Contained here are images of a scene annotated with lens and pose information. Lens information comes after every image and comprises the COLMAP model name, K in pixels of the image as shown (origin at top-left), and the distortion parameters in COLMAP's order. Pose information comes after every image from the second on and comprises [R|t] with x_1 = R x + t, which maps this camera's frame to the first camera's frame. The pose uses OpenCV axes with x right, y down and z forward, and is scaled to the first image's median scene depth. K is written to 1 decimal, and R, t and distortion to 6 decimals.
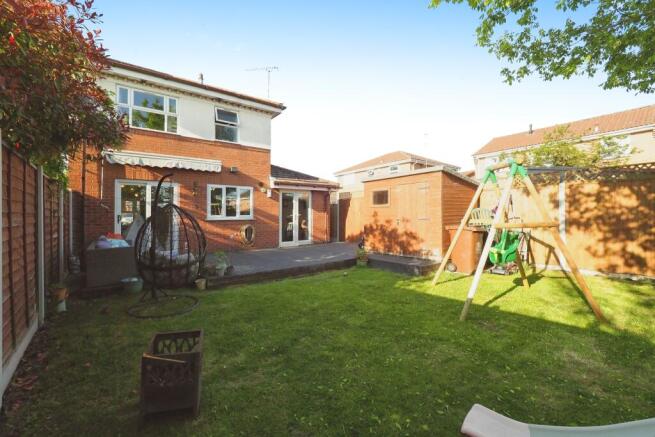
lens RADIAL K [[261.1, 0, 328.8], [0, 261.1, 217.4], [0, 0, 1]] dist [-0.002625, -0.000122]
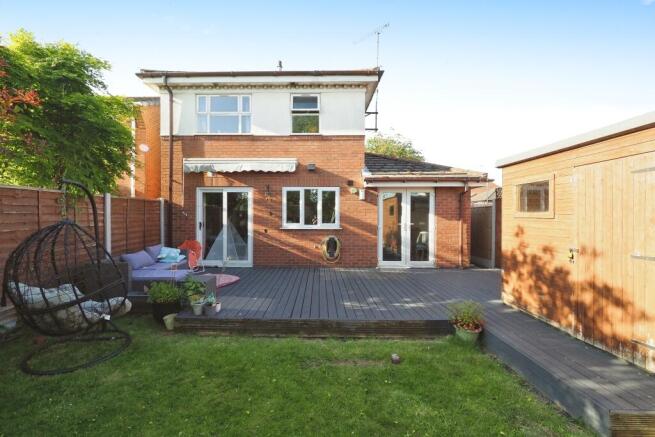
lens RADIAL K [[281.0, 0, 324.3], [0, 281.0, 213.3], [0, 0, 1]] dist [0.000500, -0.000487]
pose [[0.785568, 0.007576, -0.618729, 0.213251], [-0.016666, 0.999821, -0.008918, -0.034940], [0.618551, 0.017318, 0.785554, 0.364073]]
